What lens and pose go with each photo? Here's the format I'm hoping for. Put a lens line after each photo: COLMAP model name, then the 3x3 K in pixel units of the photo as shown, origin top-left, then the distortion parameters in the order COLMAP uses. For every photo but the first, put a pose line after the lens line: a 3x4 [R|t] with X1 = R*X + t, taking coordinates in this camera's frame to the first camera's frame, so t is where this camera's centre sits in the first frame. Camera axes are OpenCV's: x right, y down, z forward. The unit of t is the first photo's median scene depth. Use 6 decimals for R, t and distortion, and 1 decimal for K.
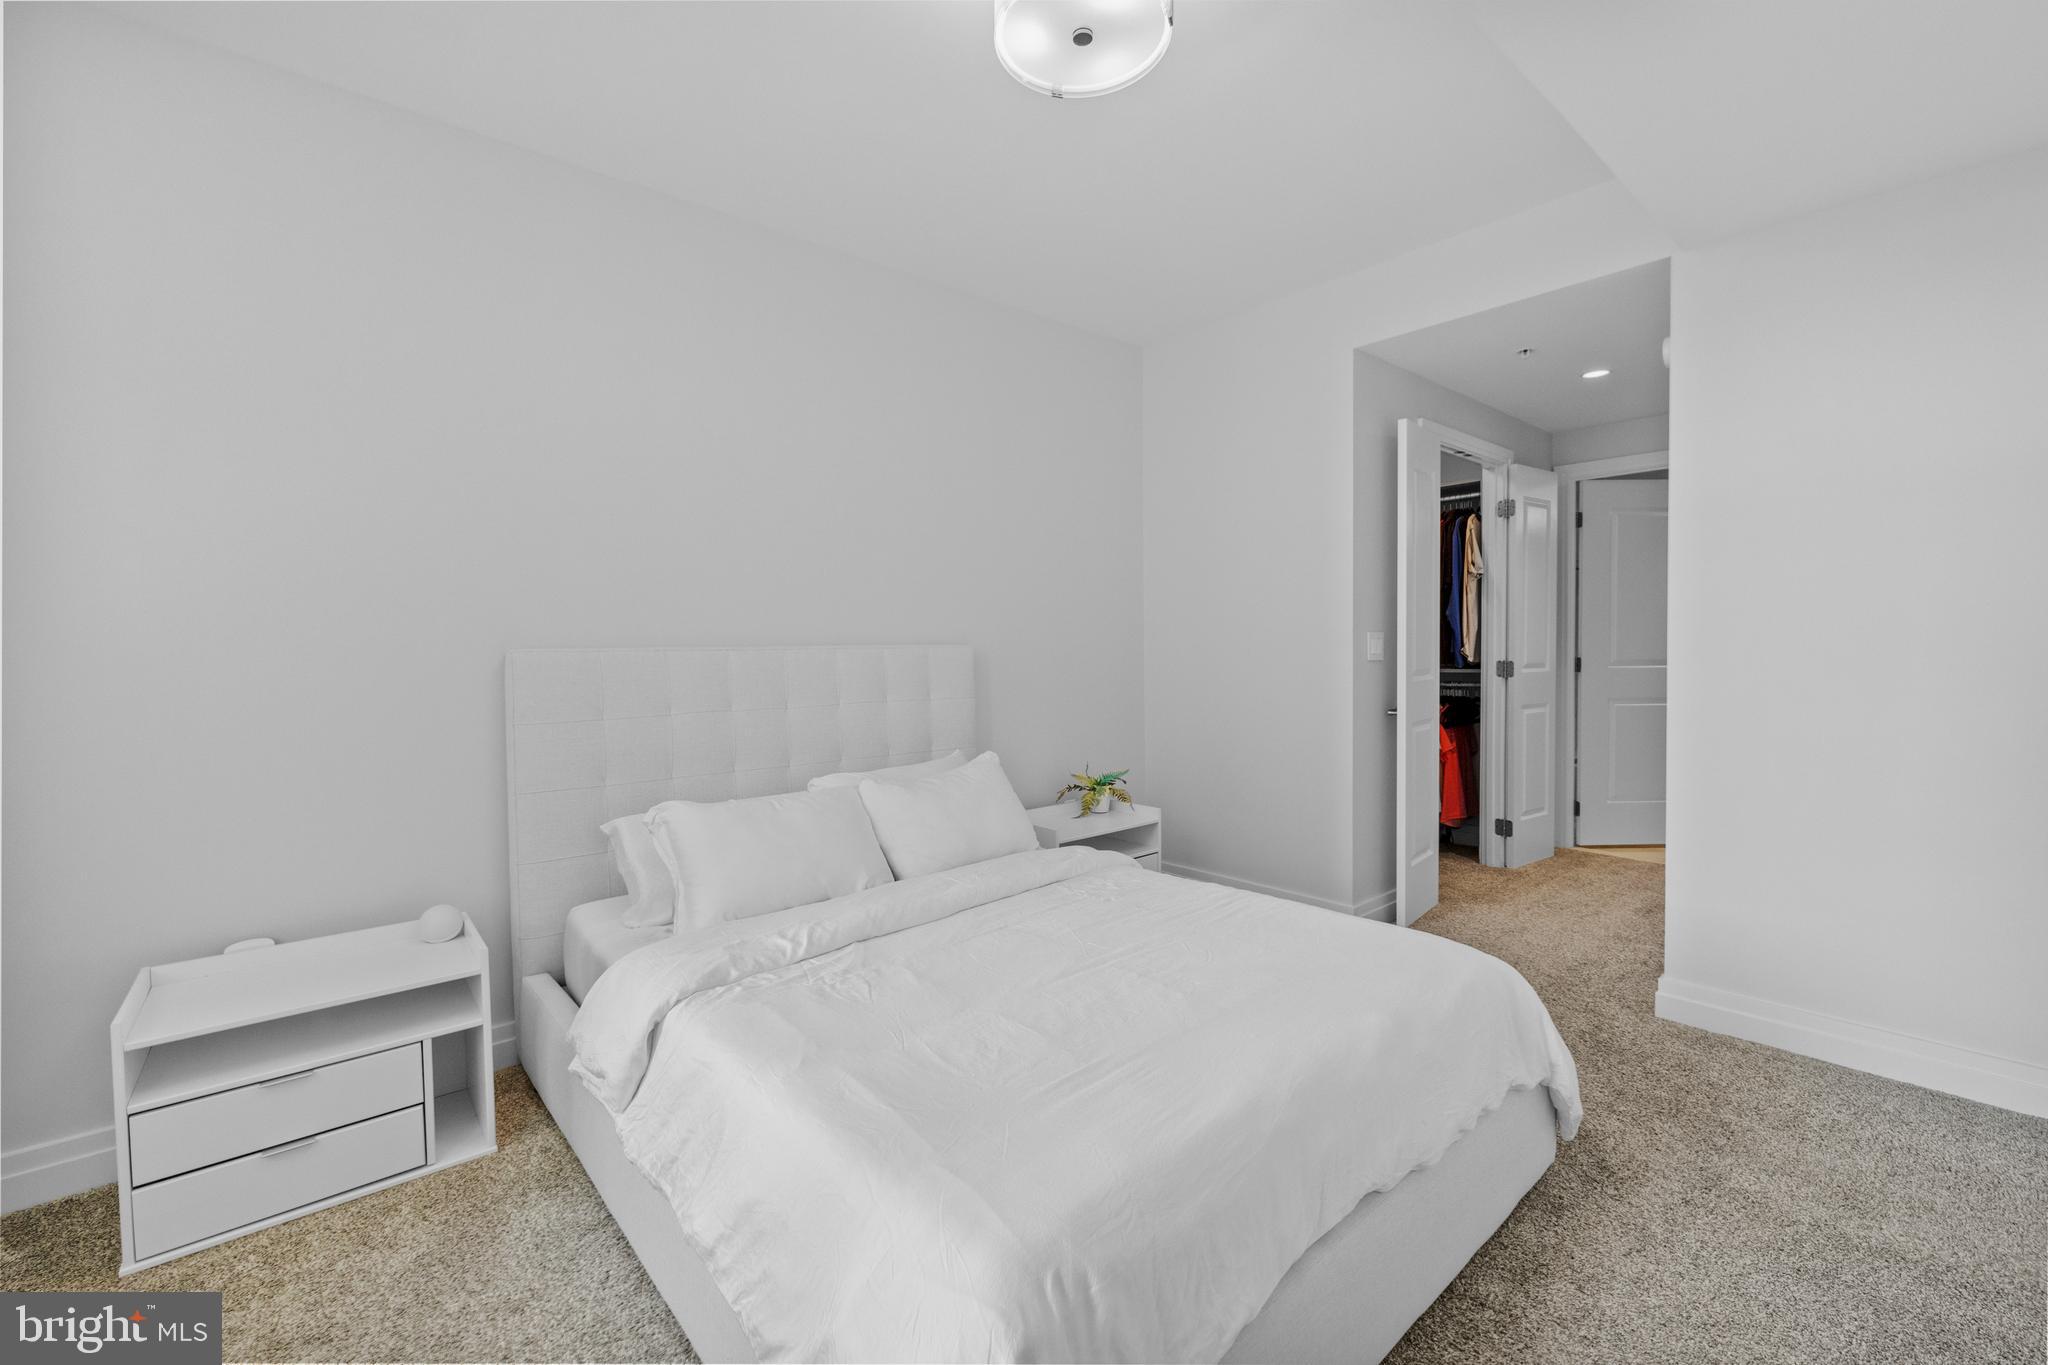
lens RADIAL K [[869.6, 0, 1024.0], [0, 869.6, 682.5], [0, 0, 1]] dist [-0.000741, 0.000107]
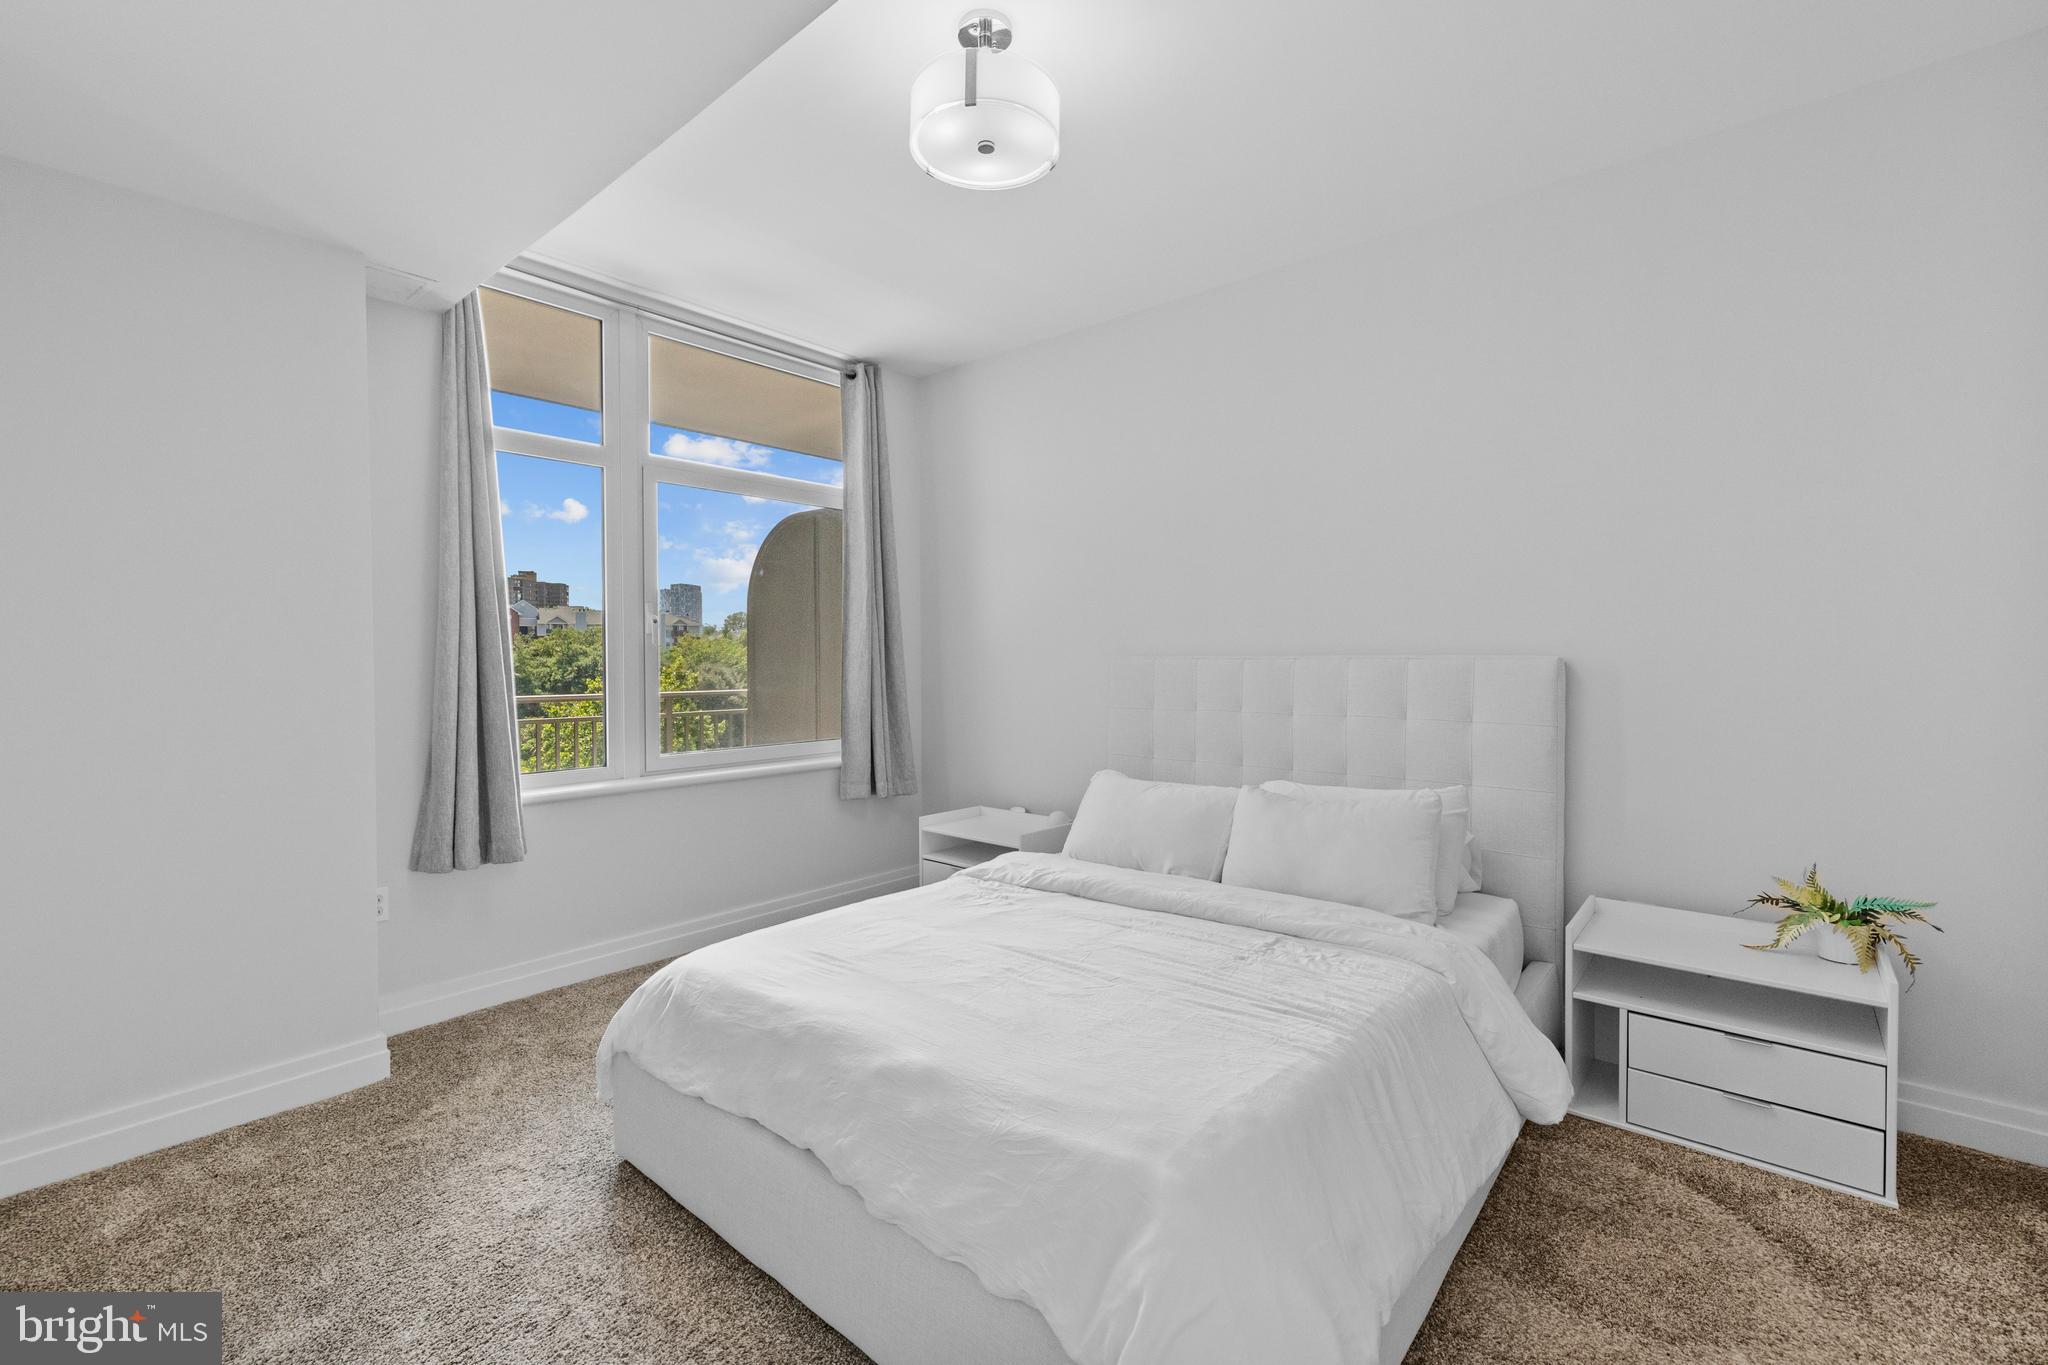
lens RADIAL K [[869.6, 0, 1024.0], [0, 869.6, 682.5], [0, 0, 1]] dist [-0.000741, 0.000107]
pose [[0.122806, 0.046794, -0.991327, 0.819631], [-0.011040, 0.998890, 0.045783, -0.058541], [0.992369, 0.005321, 0.123187, 0.587352]]
